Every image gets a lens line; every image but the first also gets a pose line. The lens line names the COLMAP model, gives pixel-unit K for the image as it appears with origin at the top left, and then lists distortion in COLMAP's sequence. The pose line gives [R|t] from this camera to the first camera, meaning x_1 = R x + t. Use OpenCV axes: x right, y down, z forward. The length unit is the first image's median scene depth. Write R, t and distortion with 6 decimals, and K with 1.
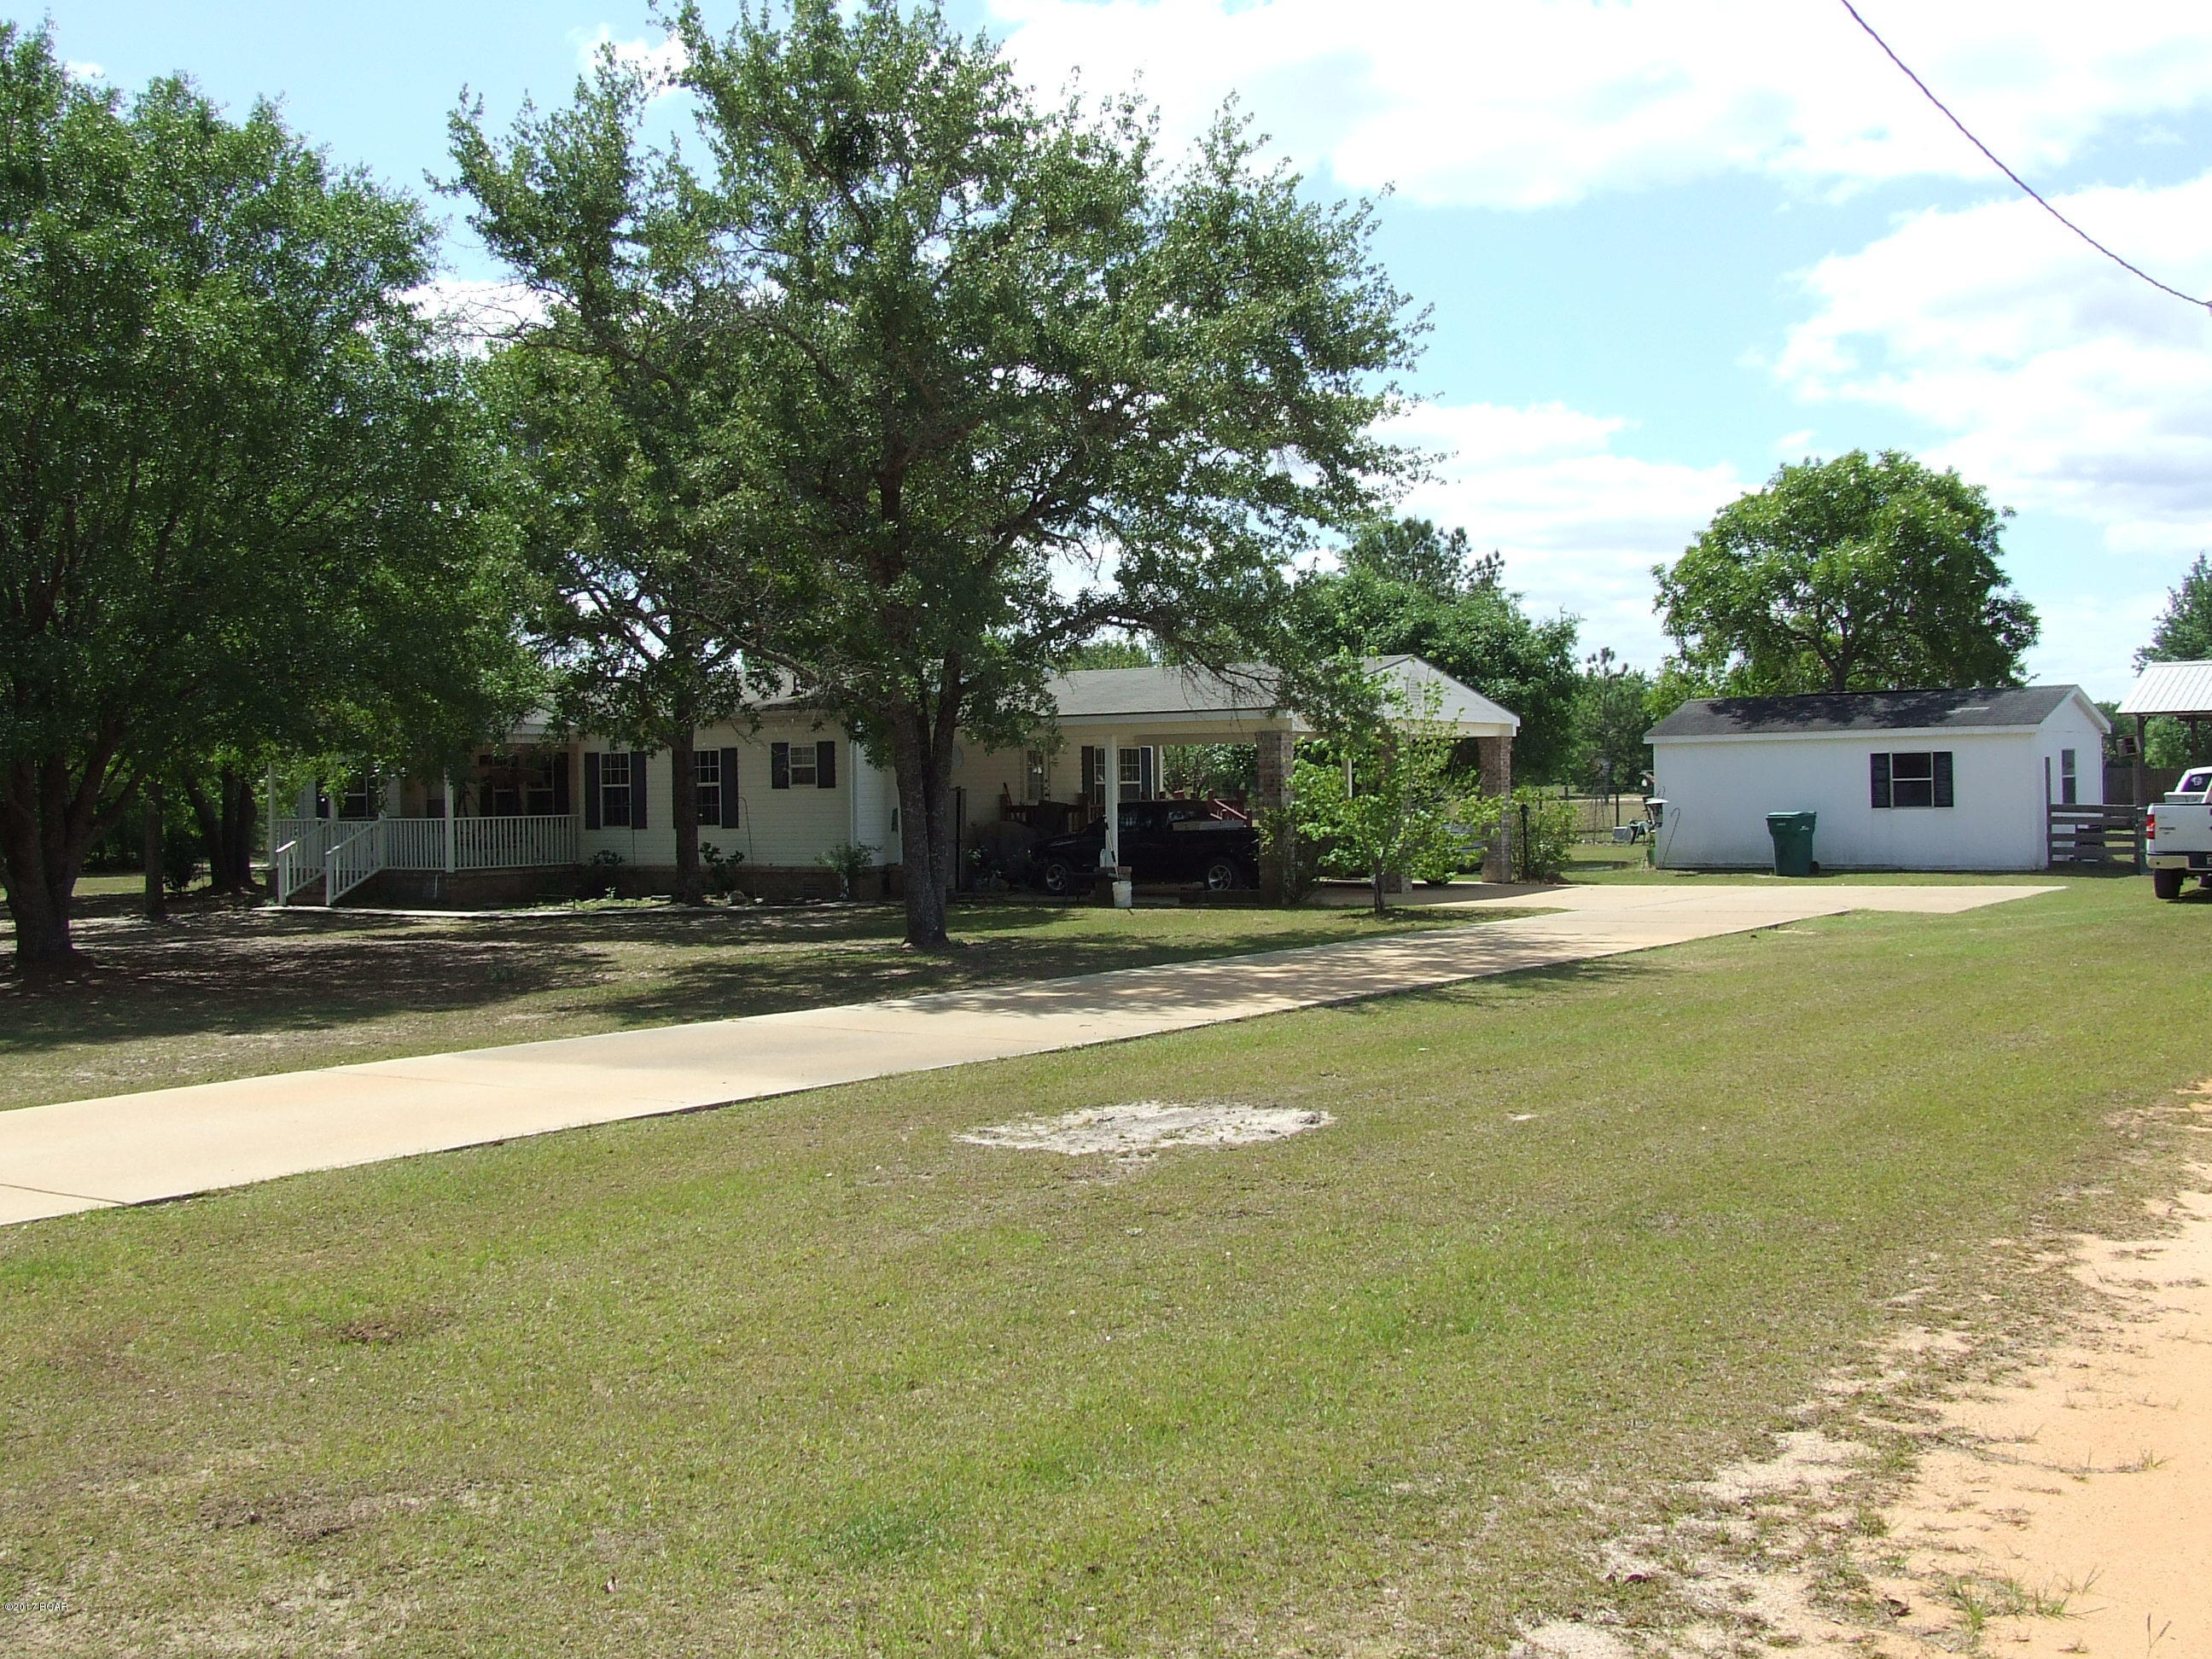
lens RADIAL K [[2452.0, 0, 1094.6], [0, 2452.0, 783.1], [0, 0, 1]] dist [-0.098818, 0.136256]
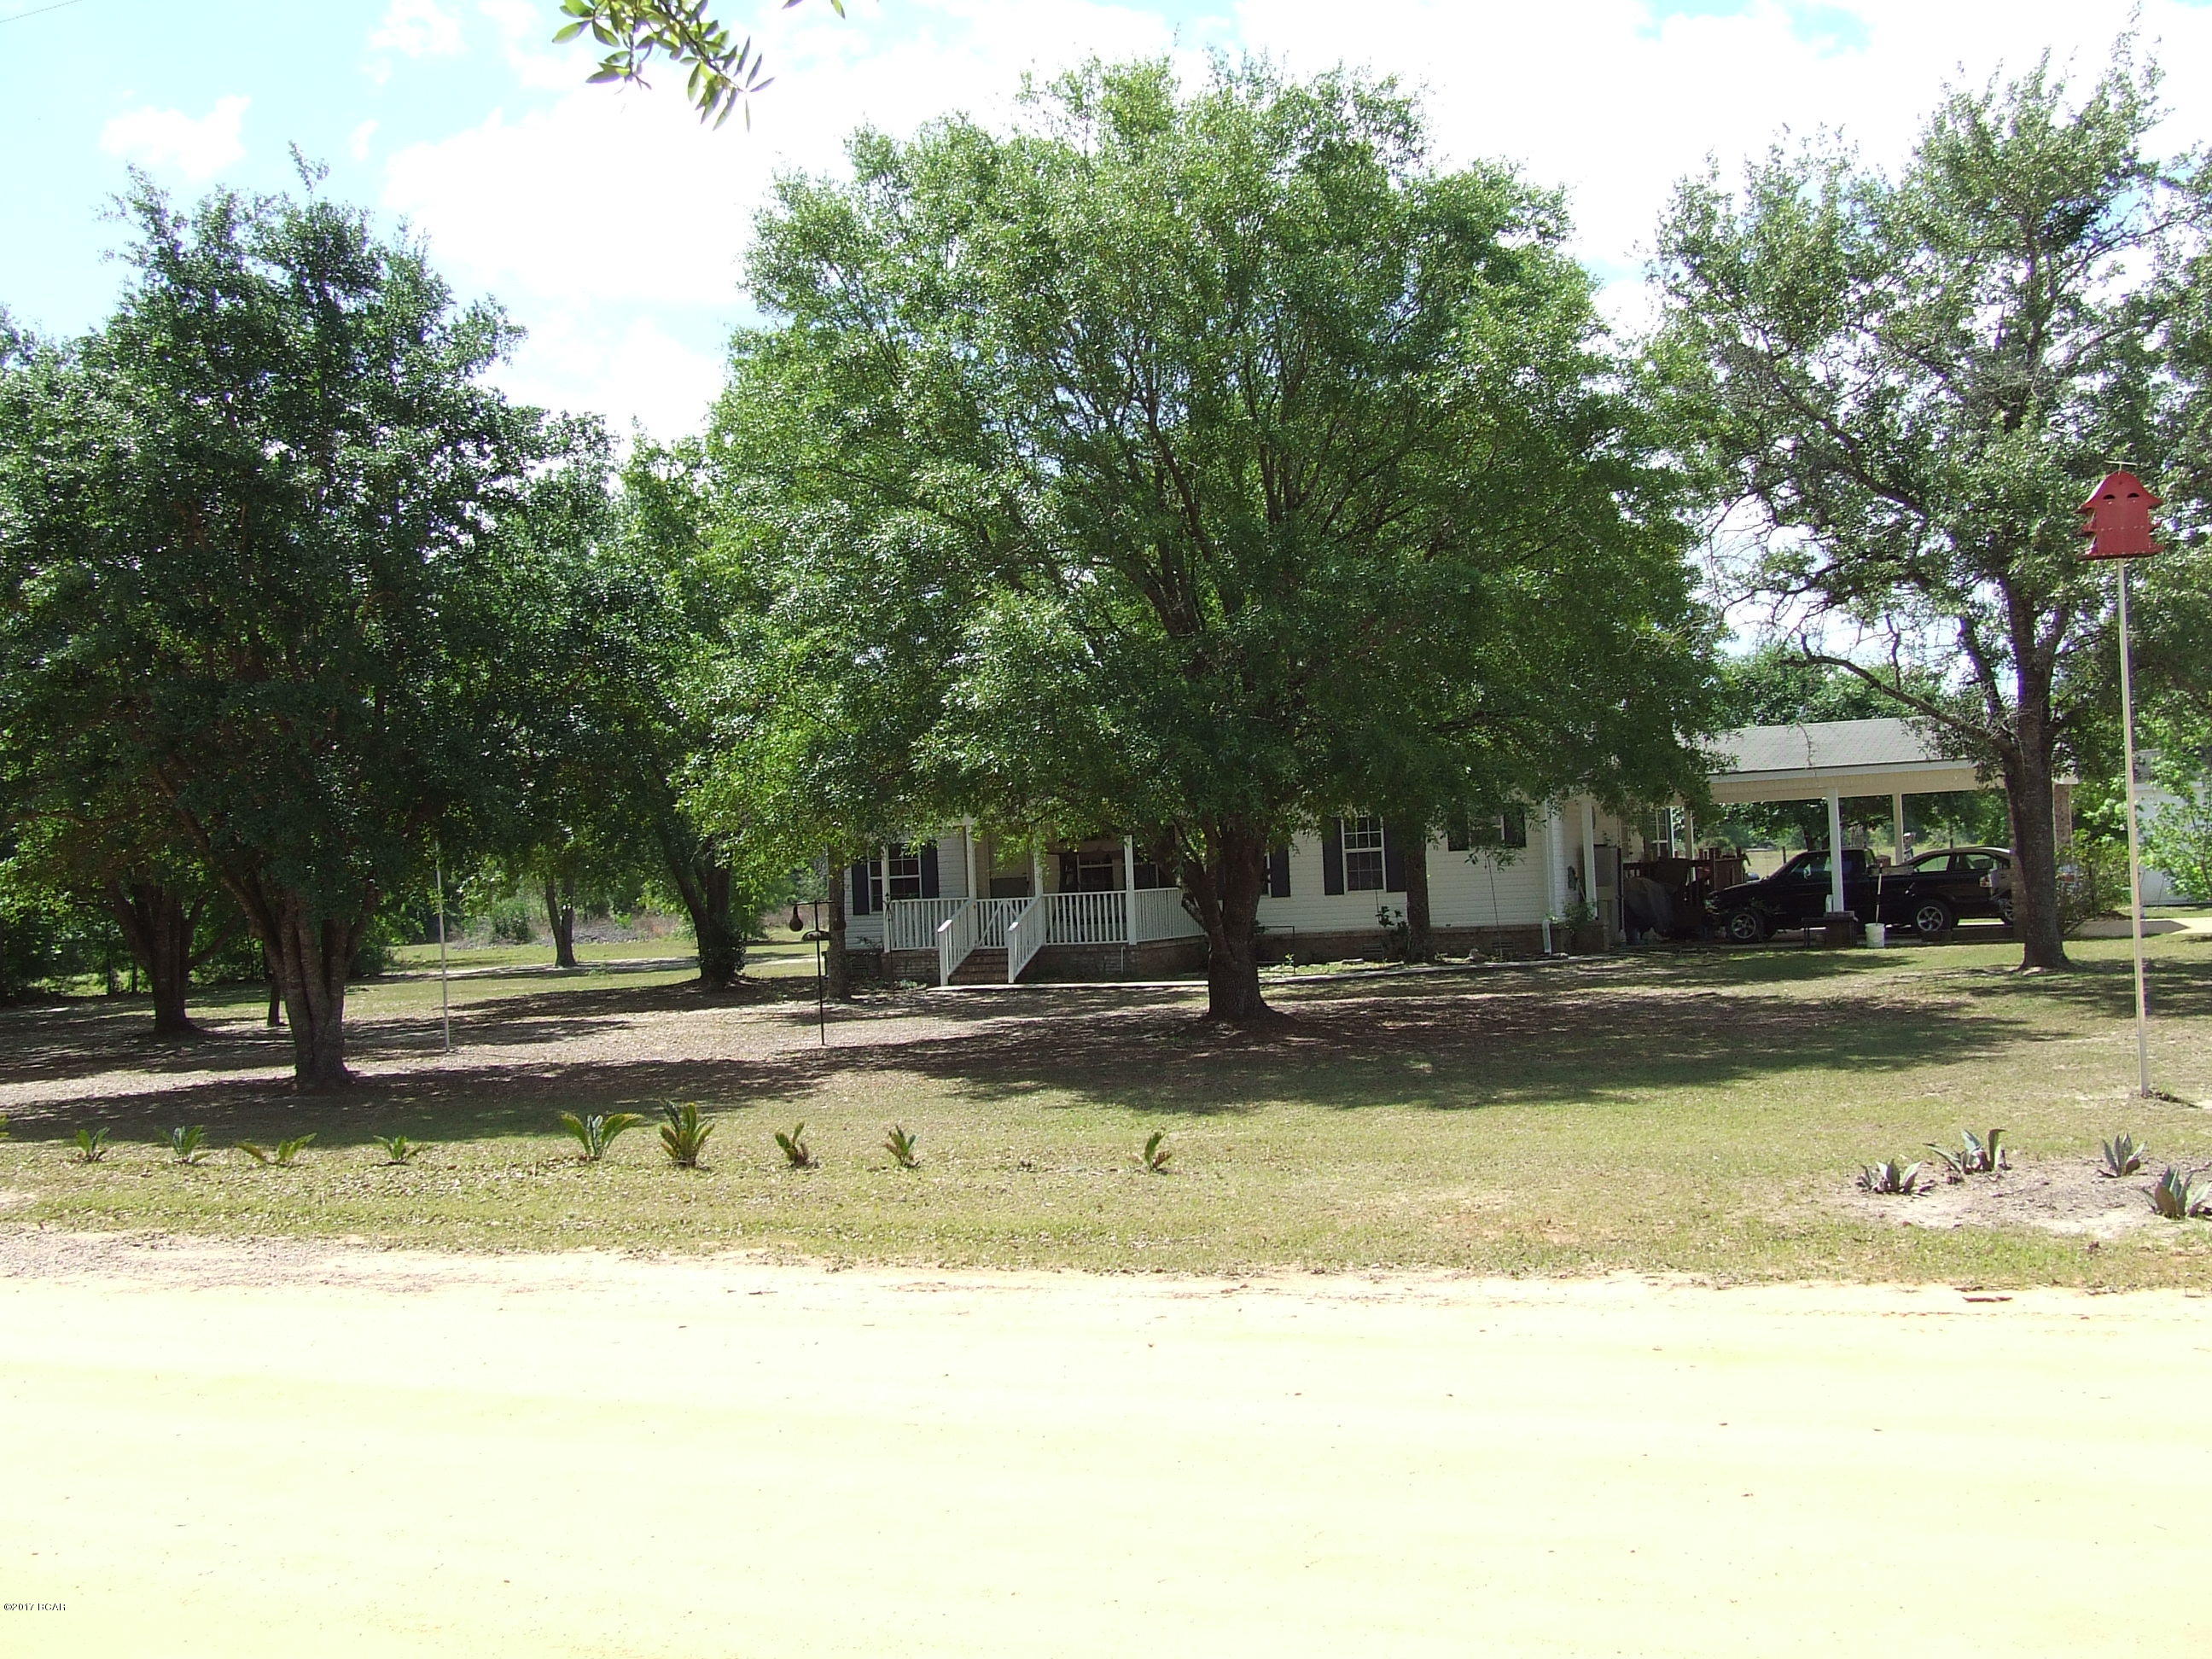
lens RADIAL K [[2452.0, 0, 1094.6], [0, 2452.0, 783.1], [0, 0, 1]] dist [-0.098818, 0.136256]
pose [[0.989569, -0.024610, 0.141941, -0.465454], [0.030745, 0.998678, -0.041190, 0.012786], [-0.140740, 0.045124, 0.989018, 0.013446]]
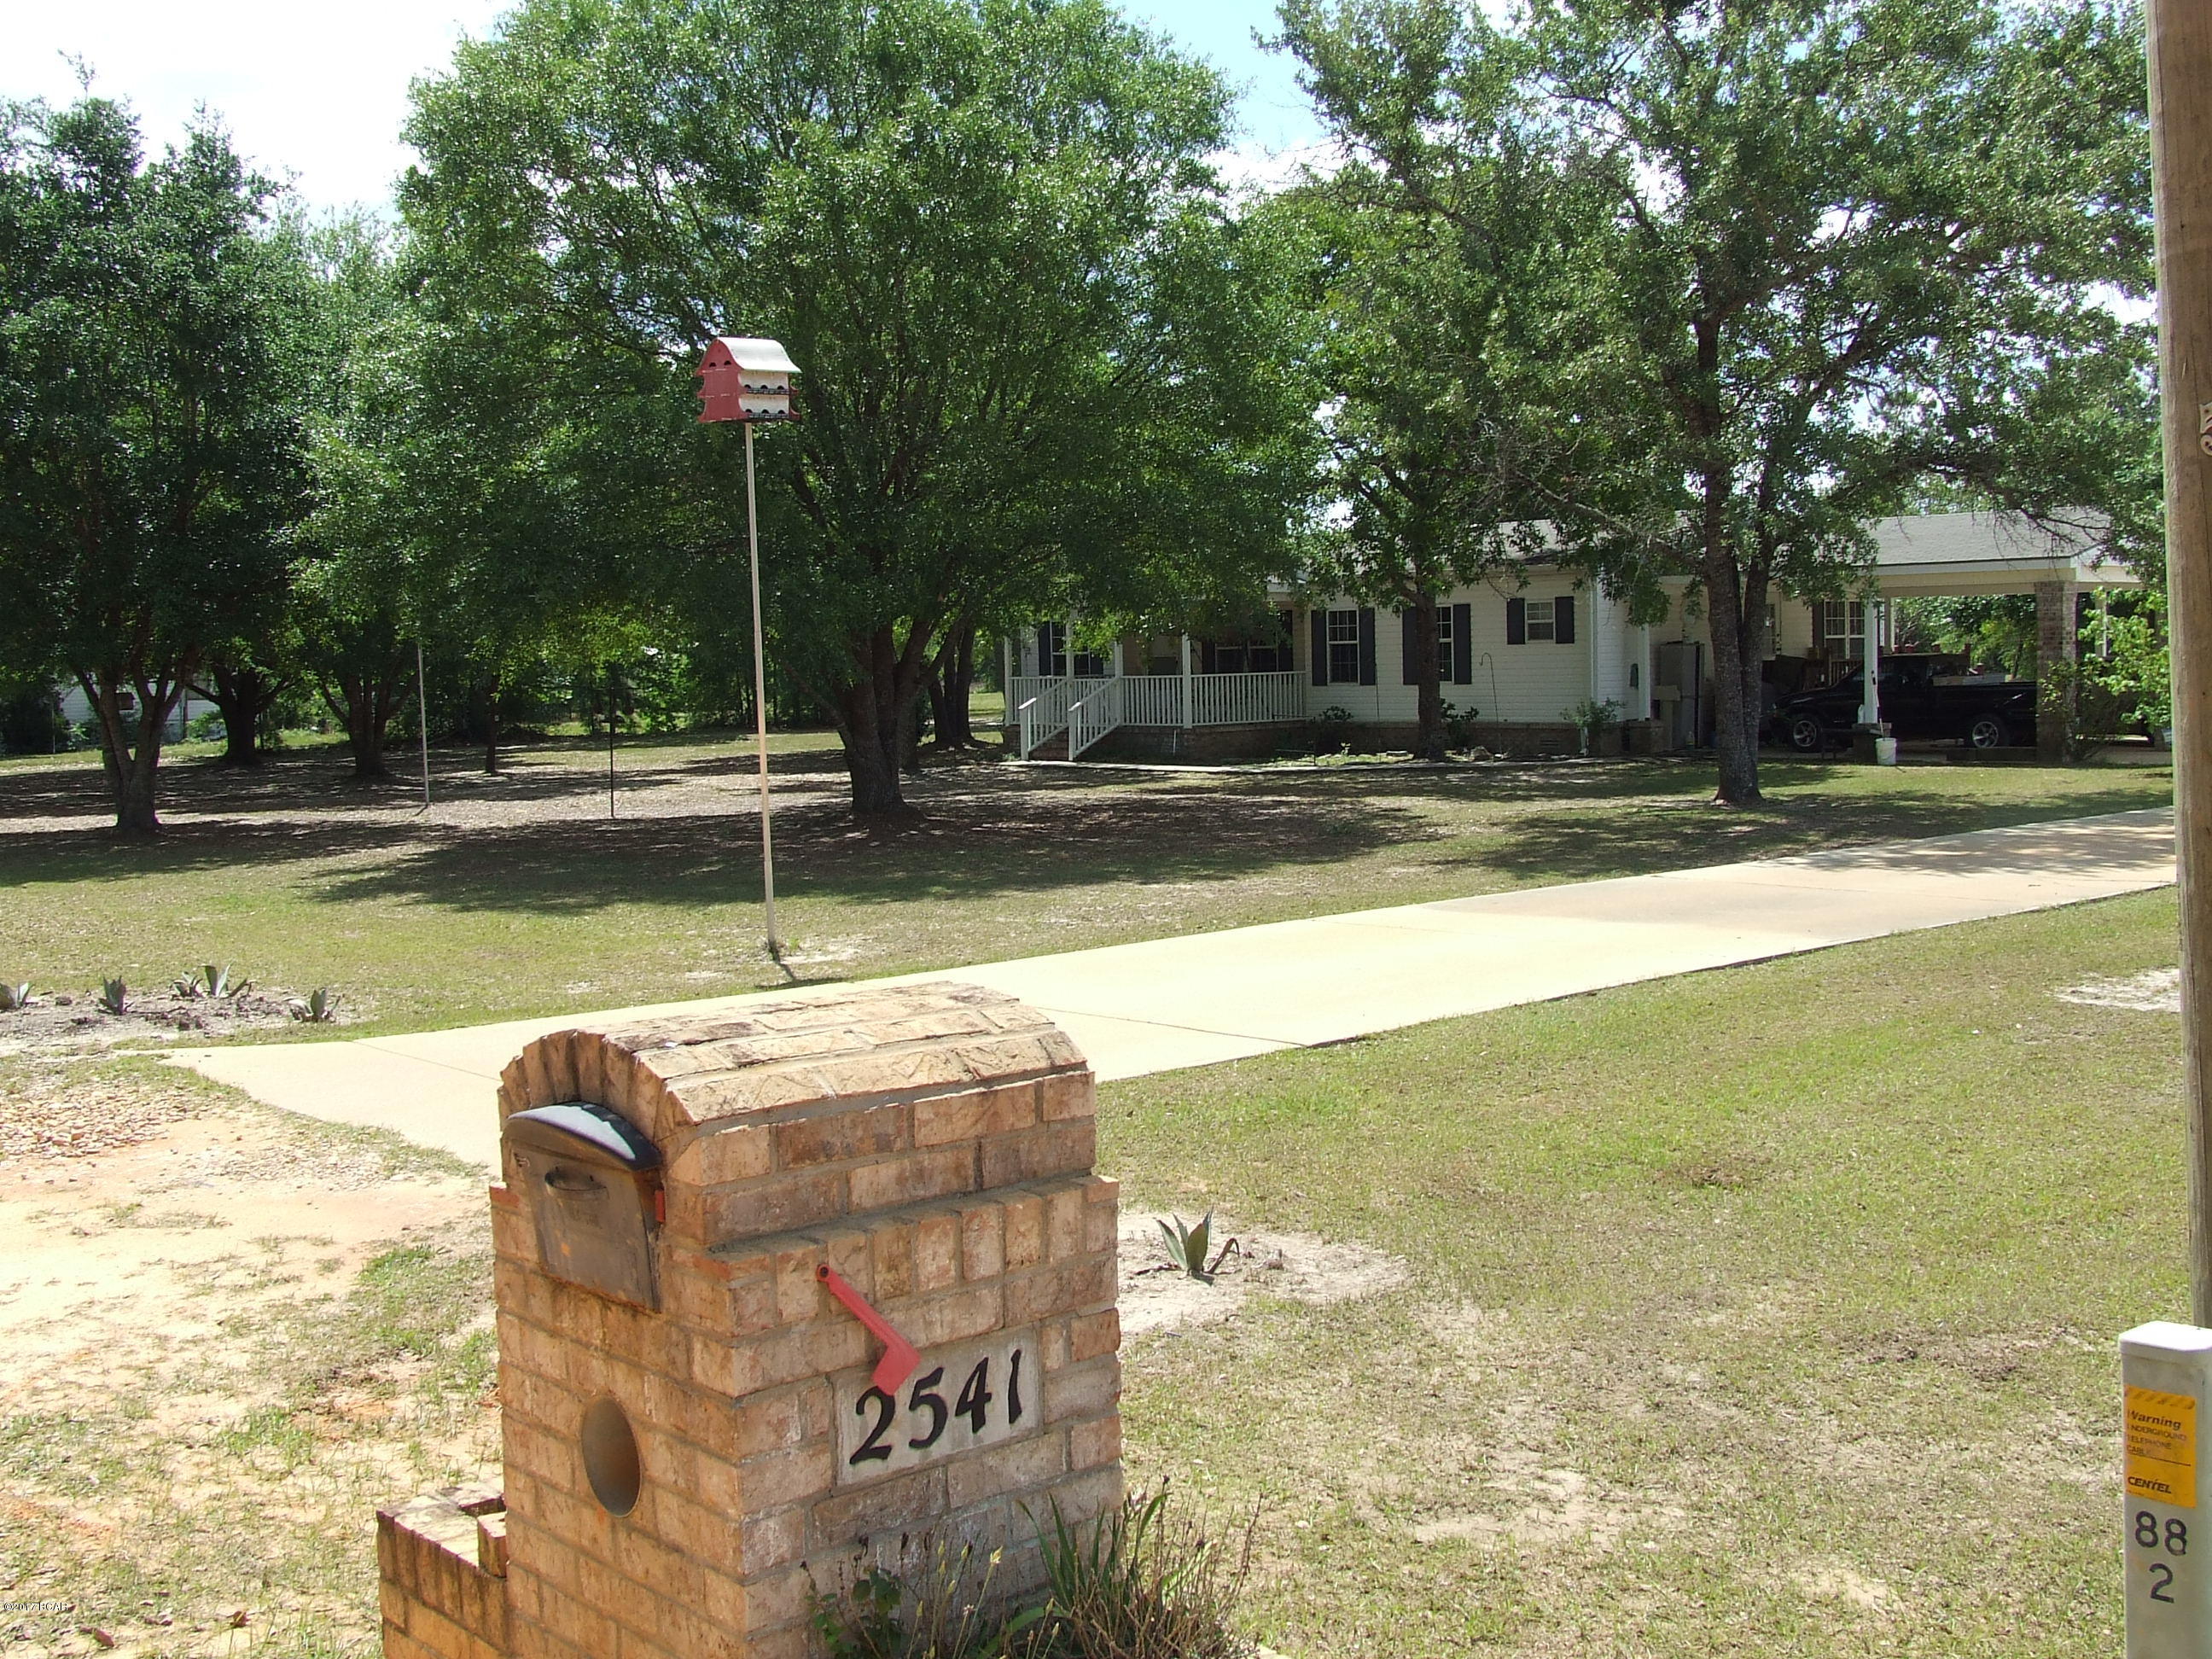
lens RADIAL K [[2452.0, 0, 1094.6], [0, 2452.0, 783.1], [0, 0, 1]] dist [-0.098818, 0.136256]
pose [[0.972964, 0.006217, -0.230873, -0.071780], [0.007351, 0.998298, 0.057859, -0.000204], [0.230840, -0.057992, 0.971262, -0.011689]]
